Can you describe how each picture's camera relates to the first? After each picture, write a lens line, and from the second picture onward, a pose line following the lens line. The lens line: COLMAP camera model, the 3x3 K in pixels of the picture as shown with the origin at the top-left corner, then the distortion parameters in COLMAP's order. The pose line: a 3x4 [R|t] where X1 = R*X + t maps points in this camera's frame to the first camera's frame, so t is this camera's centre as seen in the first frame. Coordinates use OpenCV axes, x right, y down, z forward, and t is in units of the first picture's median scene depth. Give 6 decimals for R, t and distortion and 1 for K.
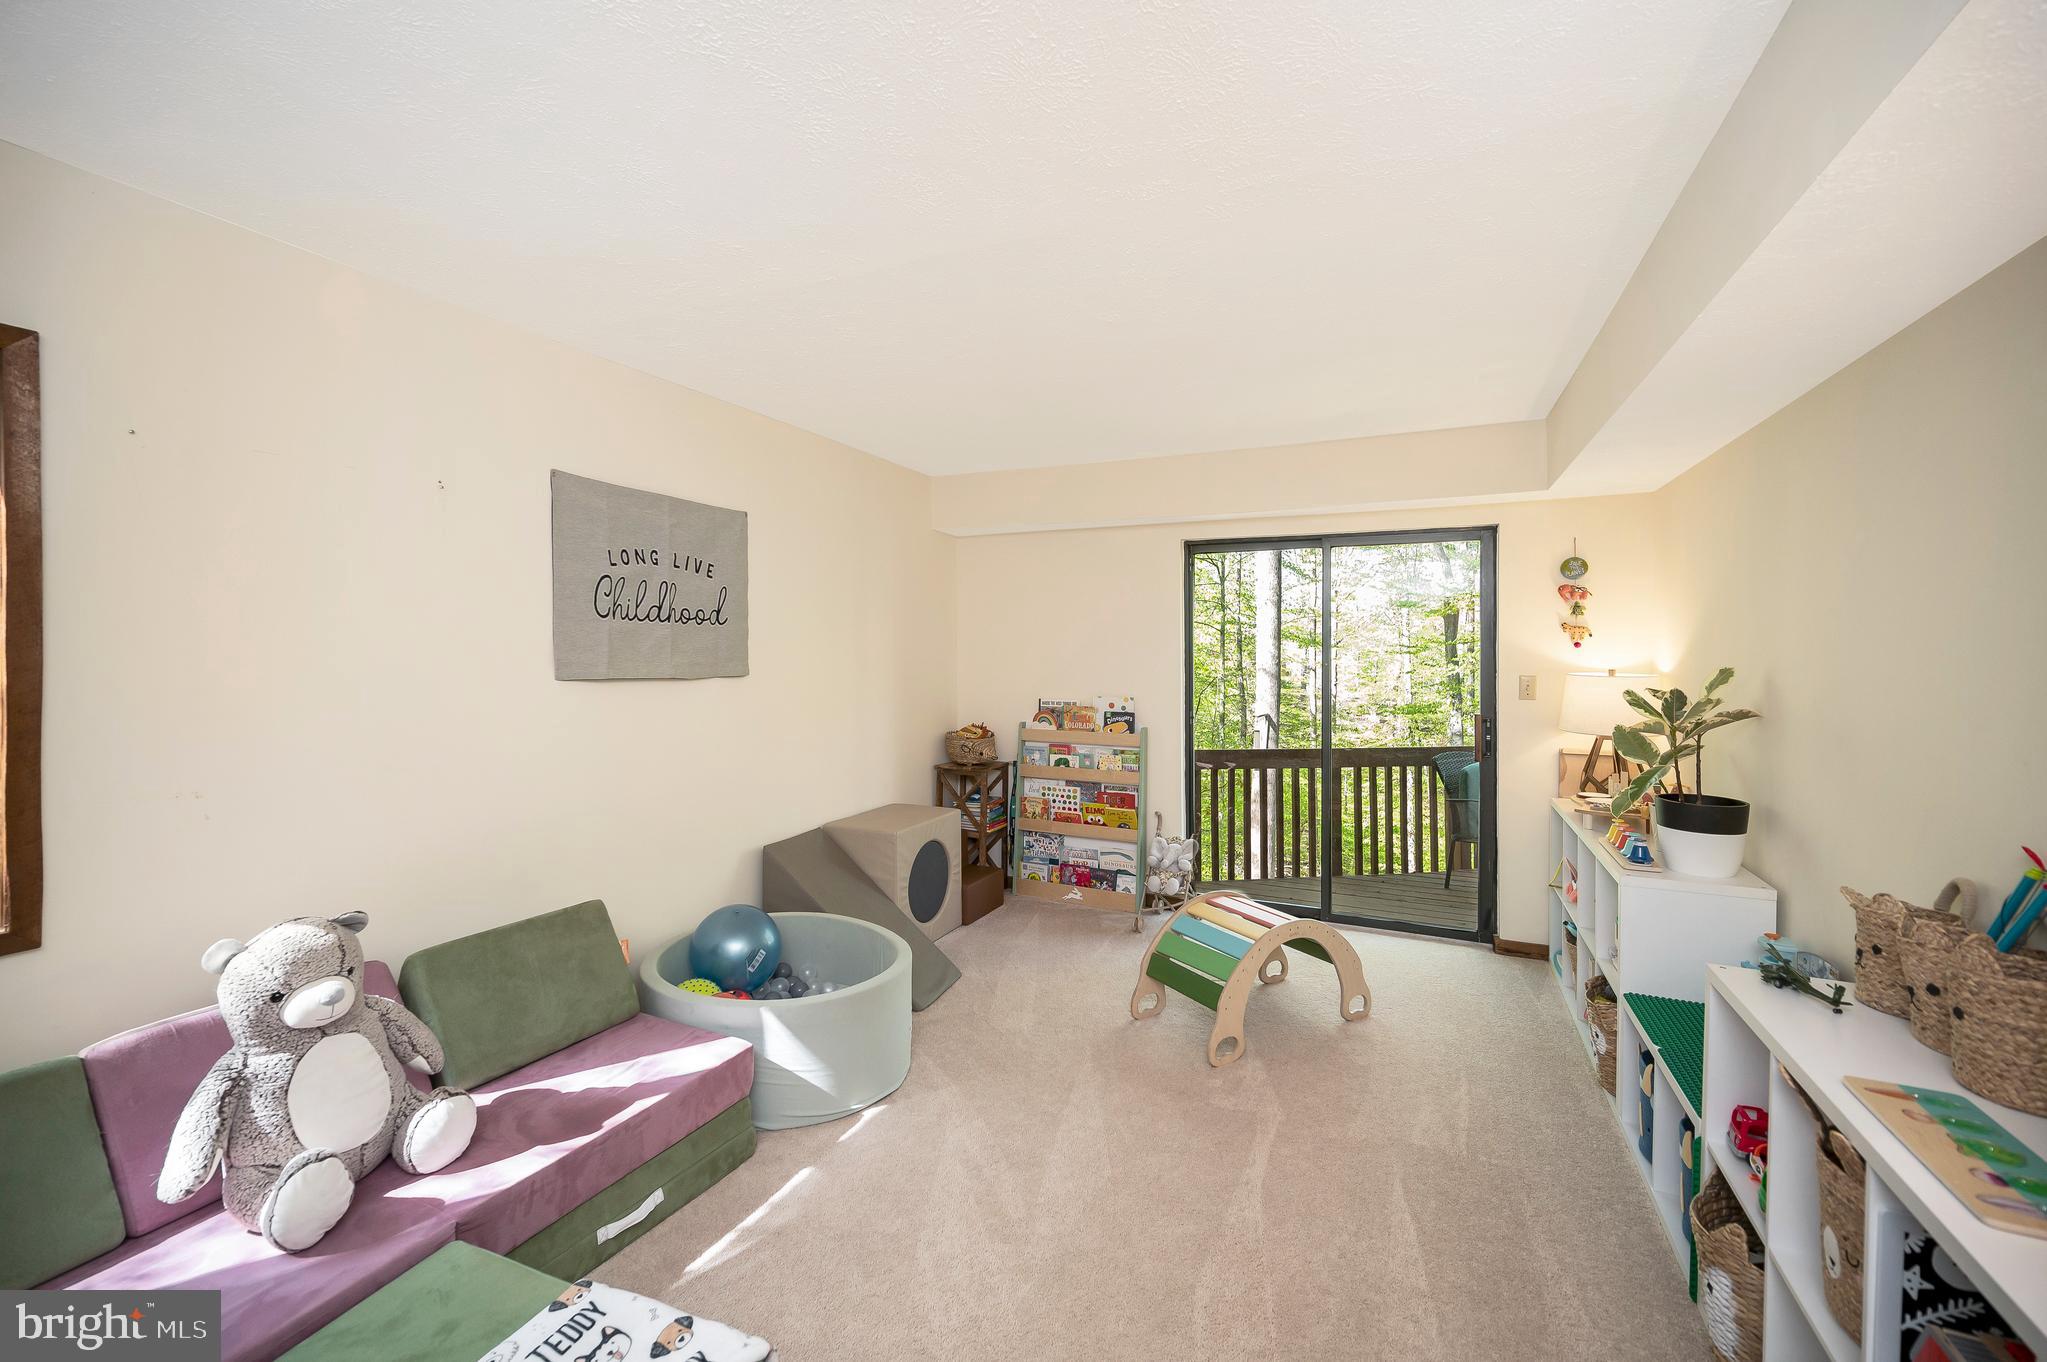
lens RADIAL K [[860.9, 0, 1035.9], [0, 860.9, 628.5], [0, 0, 1]] dist [-0.000933, 0.000023]
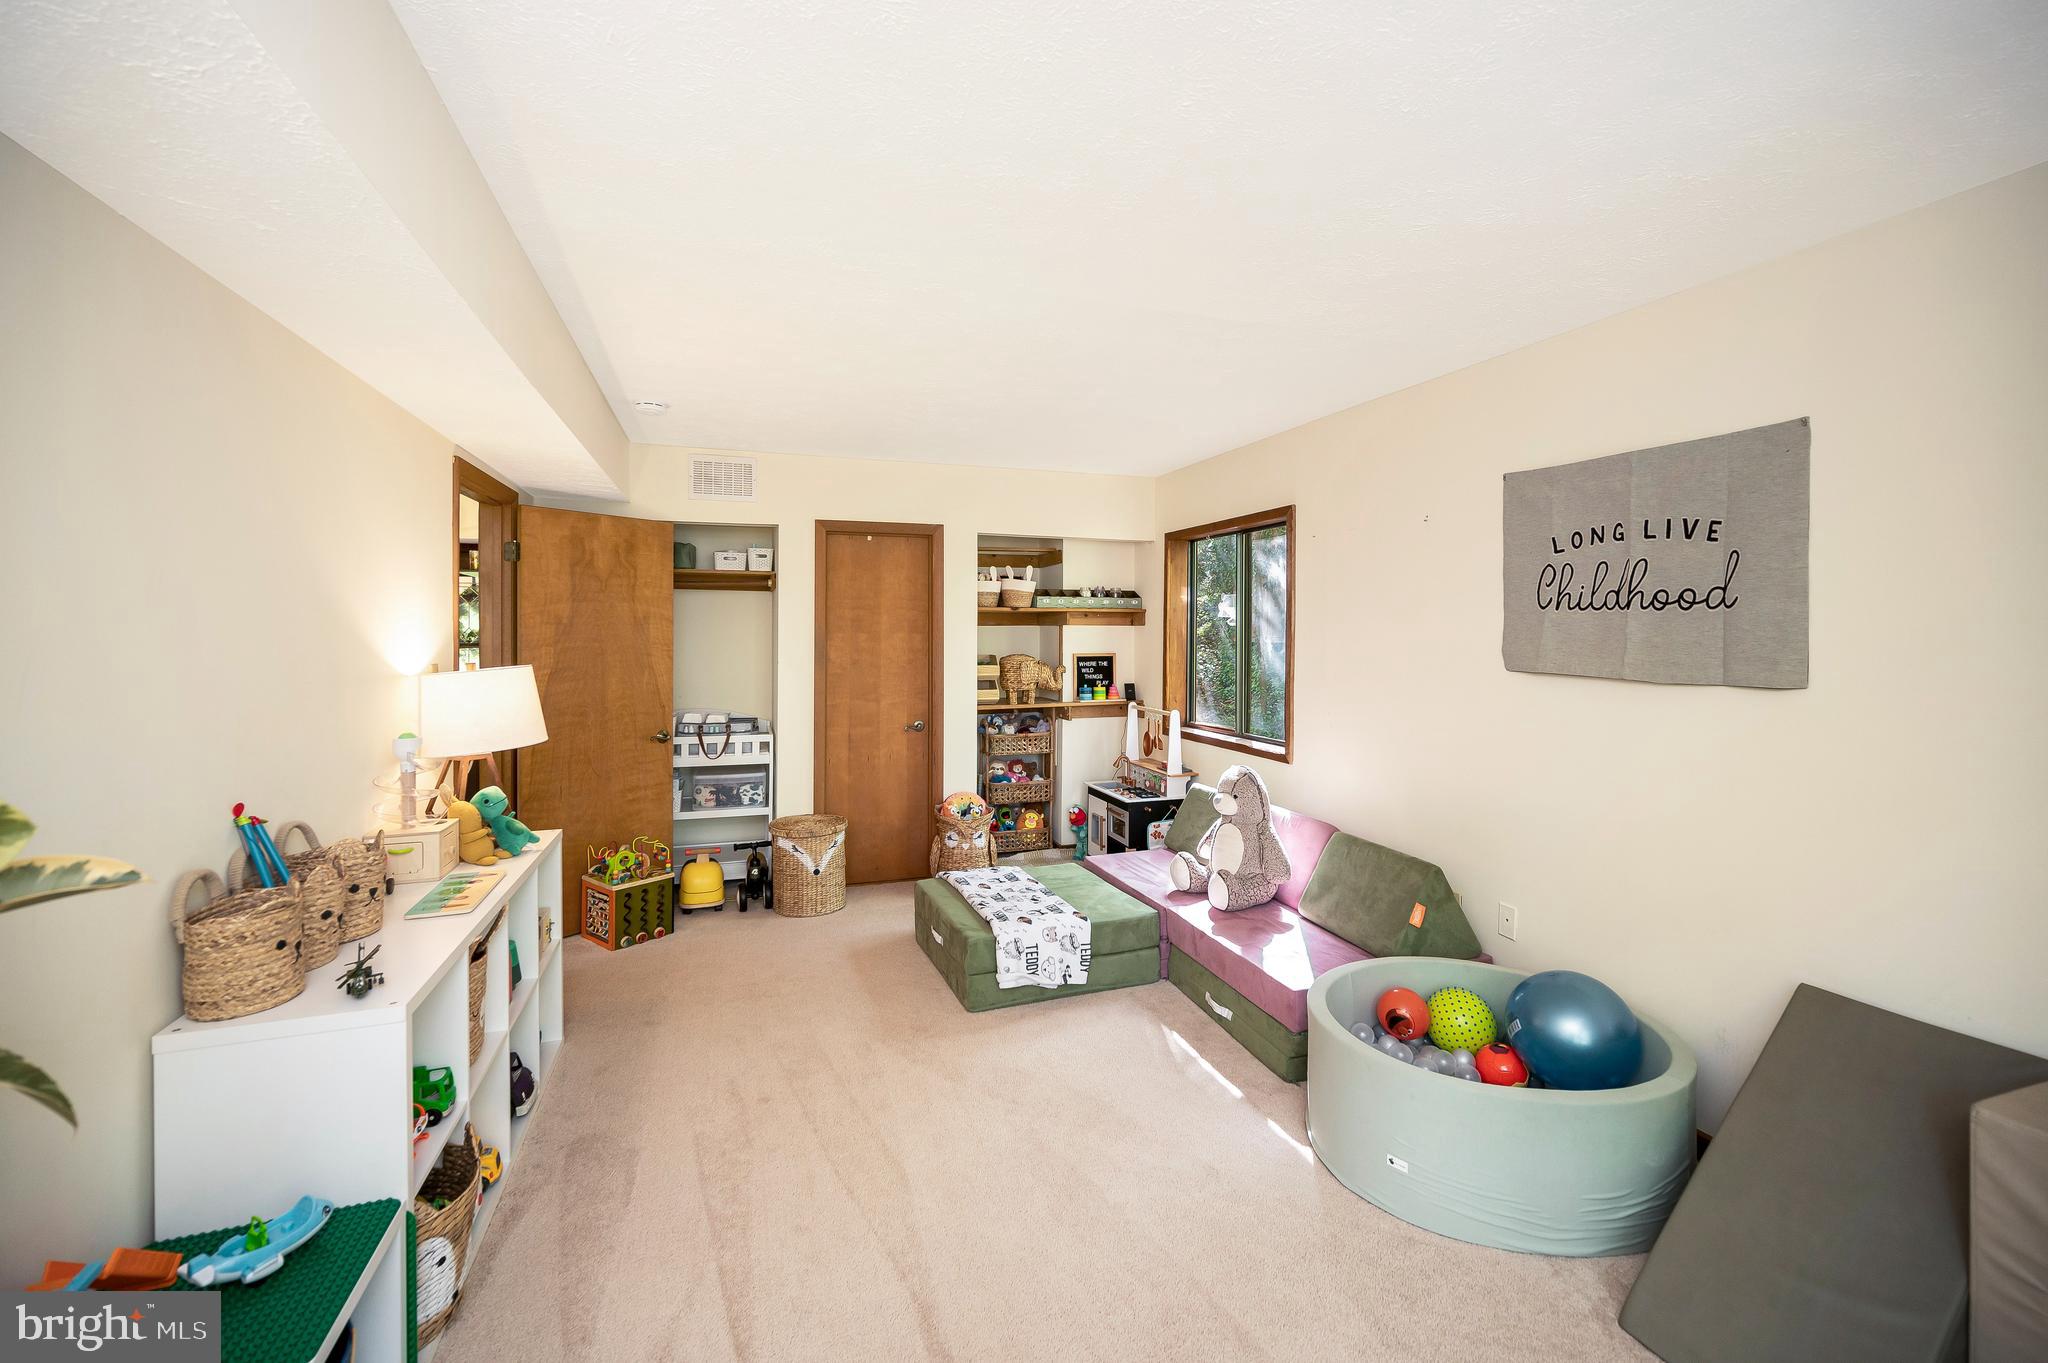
lens RADIAL K [[861.4, 0, 1036.4], [0, 861.4, 629.0], [0, 0, 1]] dist [-0.000933, 0.000023]
pose [[-0.727713, -0.007594, -0.685840, 0.548679], [0.009929, 0.999717, -0.021605, 0.023802], [0.685810, -0.022532, -0.727432, 1.263560]]
